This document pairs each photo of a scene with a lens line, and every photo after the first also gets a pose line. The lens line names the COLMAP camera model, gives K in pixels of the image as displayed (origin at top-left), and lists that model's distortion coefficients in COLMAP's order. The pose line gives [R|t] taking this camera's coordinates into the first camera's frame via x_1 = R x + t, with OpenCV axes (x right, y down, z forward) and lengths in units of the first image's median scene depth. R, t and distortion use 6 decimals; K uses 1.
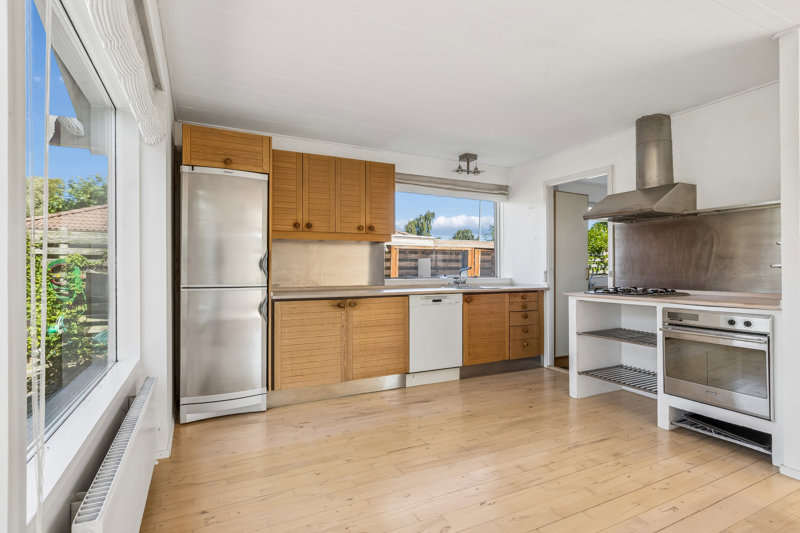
lens RADIAL K [[405.5, 0, 399.3], [0, 405.5, 266.2], [0, 0, 1]] dist [0.004142, 0.001634]
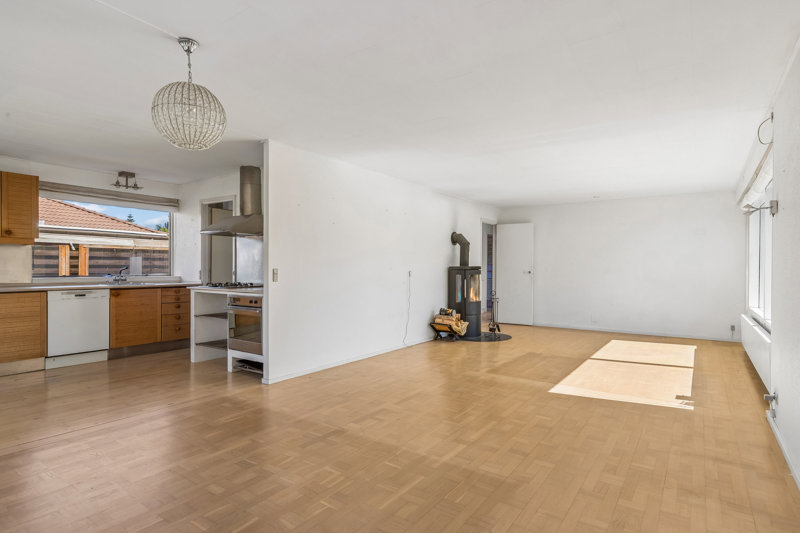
lens RADIAL K [[428.4, 0, 401.2], [0, 428.4, 269.1], [0, 0, 1]] dist [0.001412, -0.001309]
pose [[0.881868, 0.005147, 0.471468, 0.300194], [-0.011248, 0.999885, 0.010125, -0.014230], [-0.471362, -0.014232, 0.881825, -0.507930]]
